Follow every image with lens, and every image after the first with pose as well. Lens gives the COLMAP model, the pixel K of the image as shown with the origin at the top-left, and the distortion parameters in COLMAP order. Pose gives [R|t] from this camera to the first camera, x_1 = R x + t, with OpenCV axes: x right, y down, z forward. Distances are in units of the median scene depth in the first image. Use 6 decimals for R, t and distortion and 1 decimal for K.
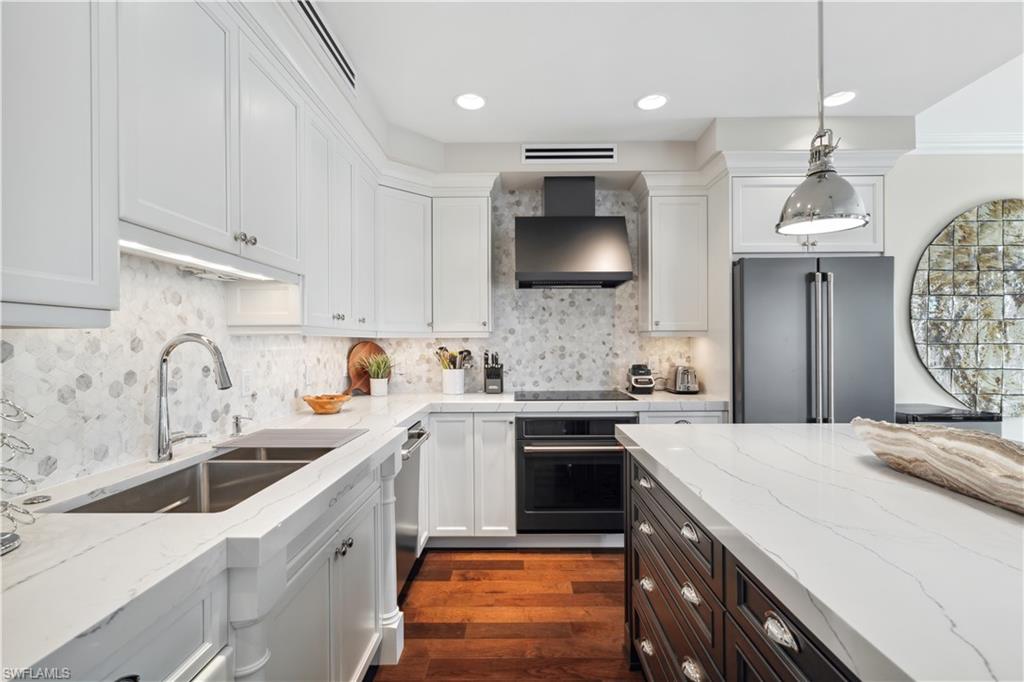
lens RADIAL K [[463.9, 0, 512.0], [0, 463.9, 341.0], [0, 0, 1]] dist [-0.010766, 0.000944]
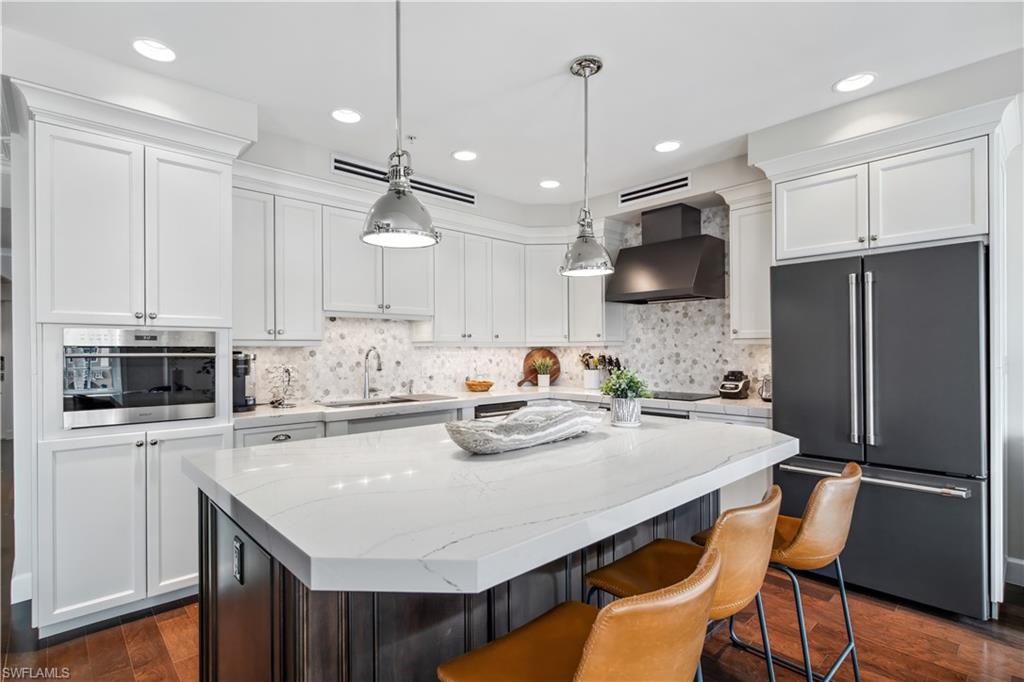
lens RADIAL K [[463.9, 0, 512.0], [0, 463.9, 341.0], [0, 0, 1]] dist [-0.010766, 0.000944]
pose [[0.707759, -0.012415, -0.706345, 0.625539], [0.004151, 0.999901, -0.013415, -0.004360], [0.706442, 0.006563, 0.707741, -0.083487]]
